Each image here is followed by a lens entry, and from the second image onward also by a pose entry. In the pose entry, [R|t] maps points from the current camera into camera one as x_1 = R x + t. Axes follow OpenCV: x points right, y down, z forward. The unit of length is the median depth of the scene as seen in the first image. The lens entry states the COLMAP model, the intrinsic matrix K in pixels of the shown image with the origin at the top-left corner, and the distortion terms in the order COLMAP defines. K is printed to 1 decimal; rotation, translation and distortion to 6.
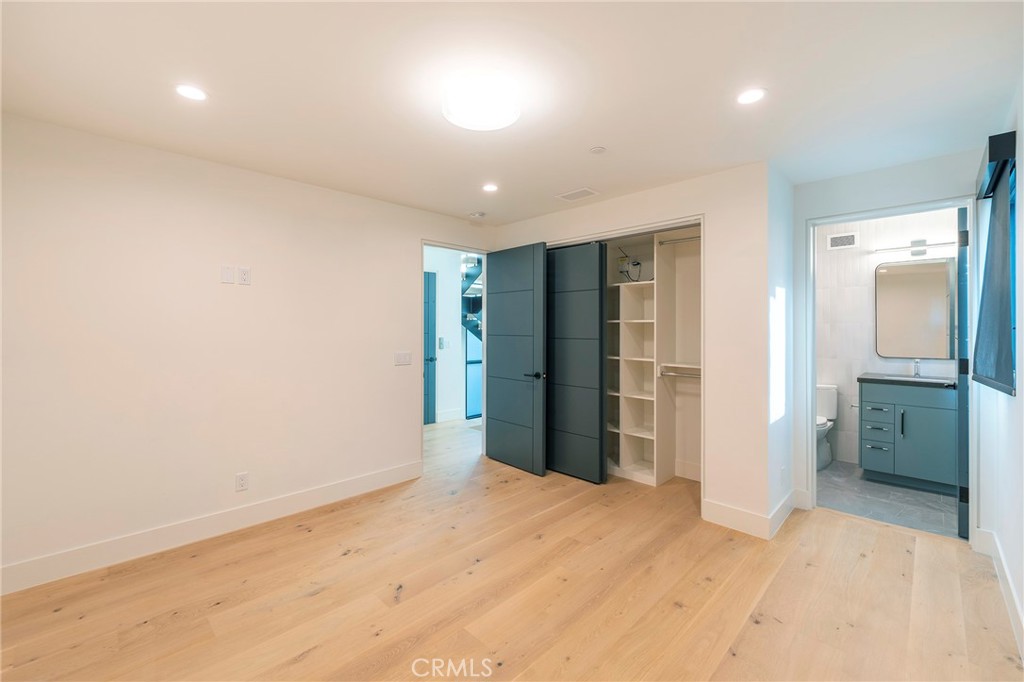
lens RADIAL K [[414.2, 0, 504.2], [0, 414.2, 325.6], [0, 0, 1]] dist [0.002634, -0.001586]
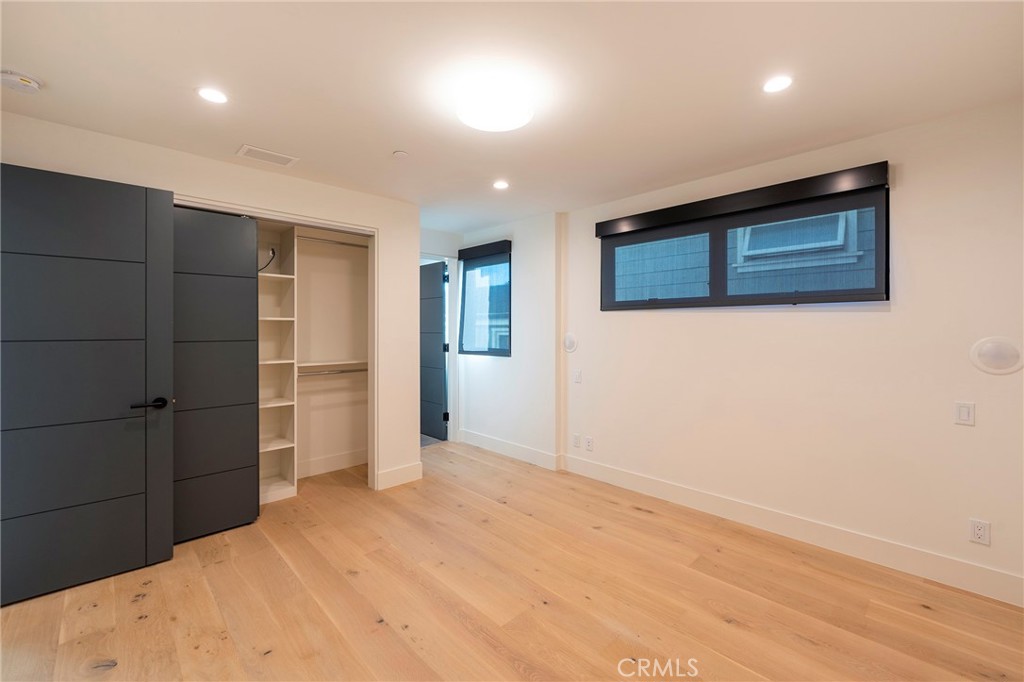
lens RADIAL K [[414.2, 0, 511.1], [0, 414.2, 334.4], [0, 0, 1]] dist [0.002634, -0.001586]
pose [[0.041929, -0.015850, 0.998995, -0.637148], [-0.002097, 0.999871, 0.015952, 0.007184], [-0.999118, -0.002764, 0.041890, 0.553016]]
